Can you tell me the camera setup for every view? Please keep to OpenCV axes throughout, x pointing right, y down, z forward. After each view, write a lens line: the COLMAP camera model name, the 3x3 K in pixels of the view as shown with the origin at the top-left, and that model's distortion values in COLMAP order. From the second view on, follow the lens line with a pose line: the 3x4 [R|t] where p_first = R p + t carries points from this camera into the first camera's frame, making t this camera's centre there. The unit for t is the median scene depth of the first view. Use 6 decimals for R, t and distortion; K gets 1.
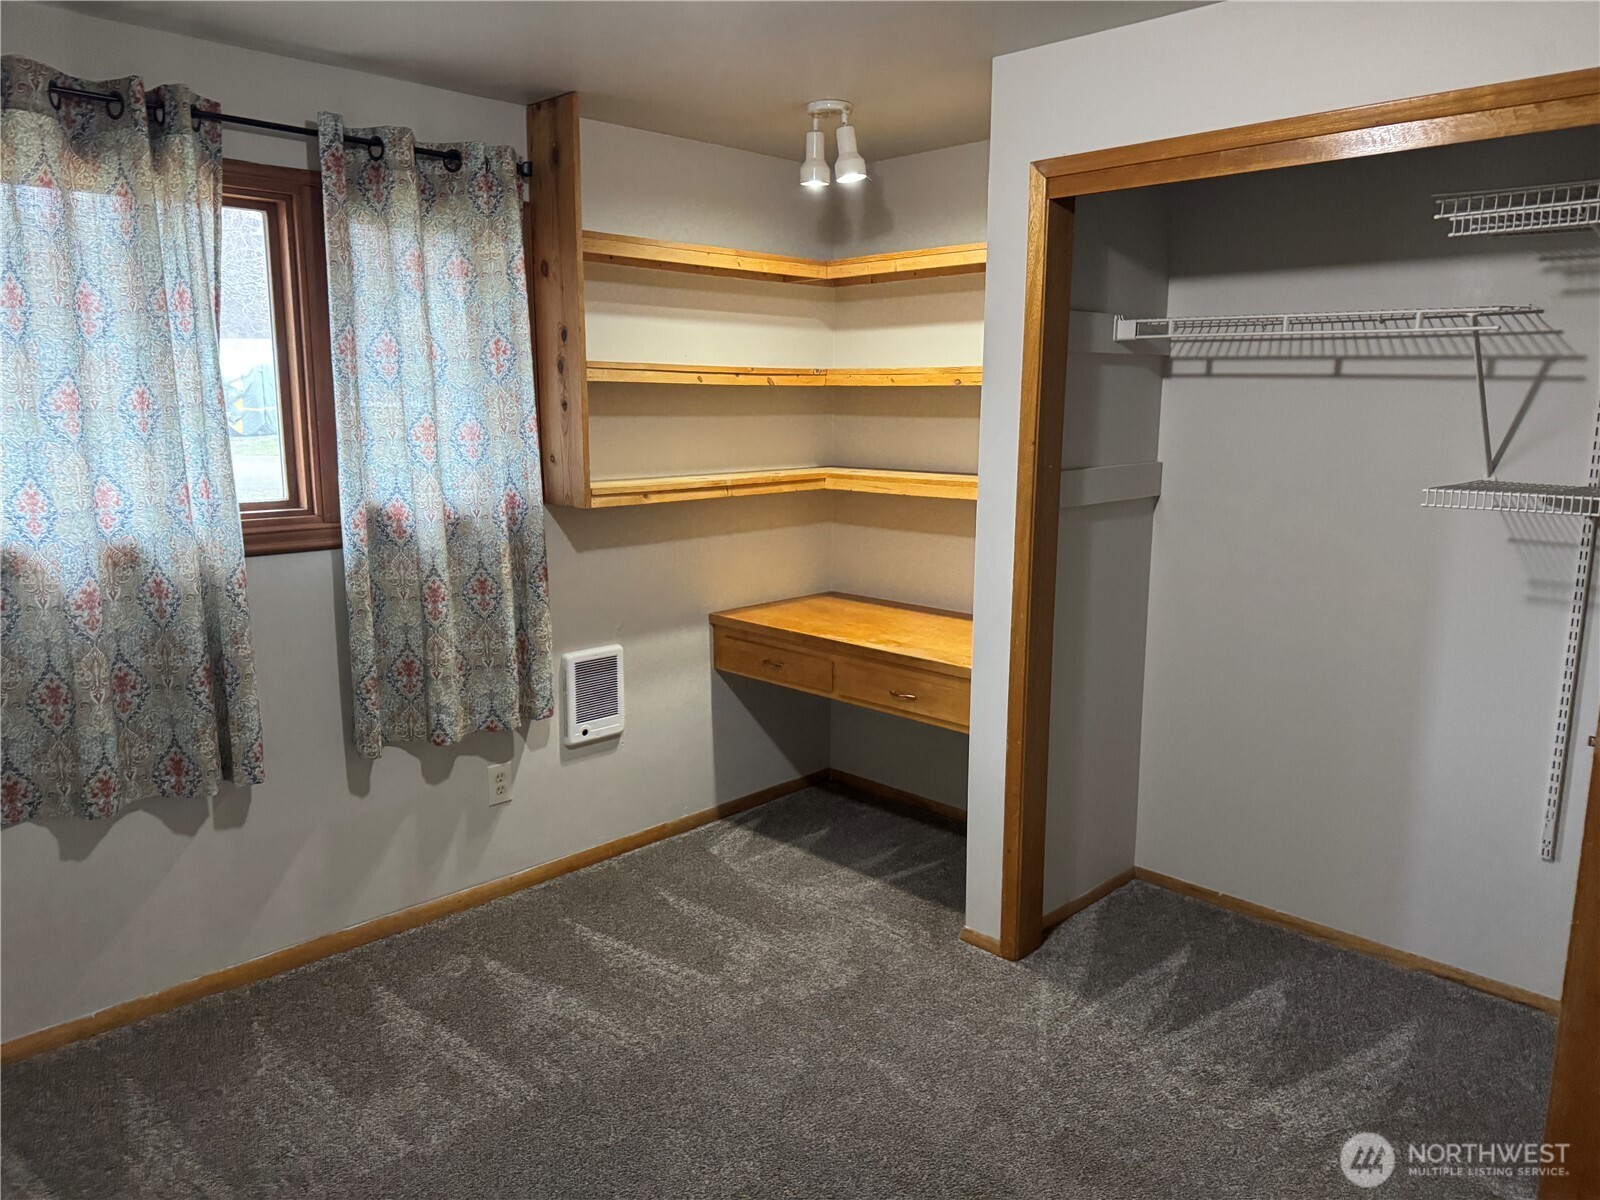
lens RADIAL K [[1130.2, 0, 800.0], [0, 1130.2, 600.0], [0, 0, 1]] dist [0.069655, -0.077876]
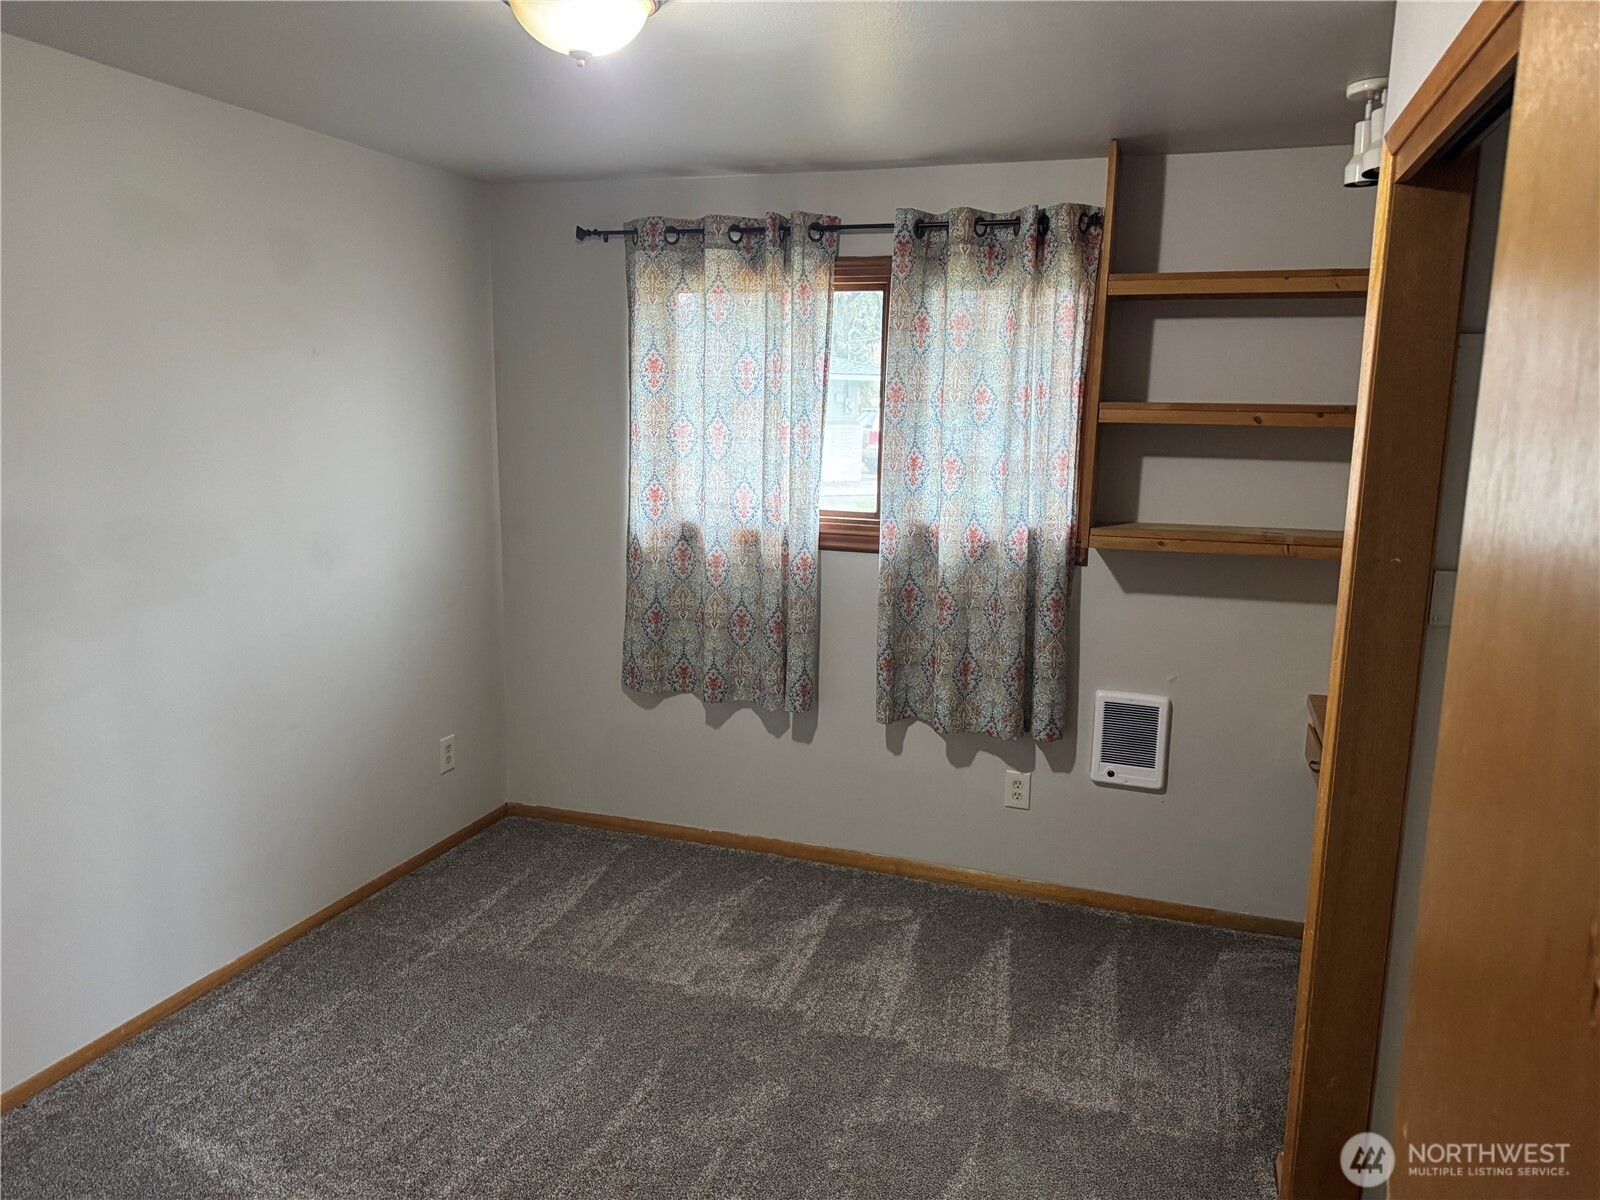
lens RADIAL K [[1118.1, 0, 799.6], [0, 1118.1, 605.3], [0, 0, 1]] dist [0.138483, -0.226692]
pose [[0.434733, 0.167597, -0.884827, 0.677182], [-0.174297, 0.979611, 0.099914, -0.098516], [0.883532, 0.110786, 0.455081, 0.364750]]
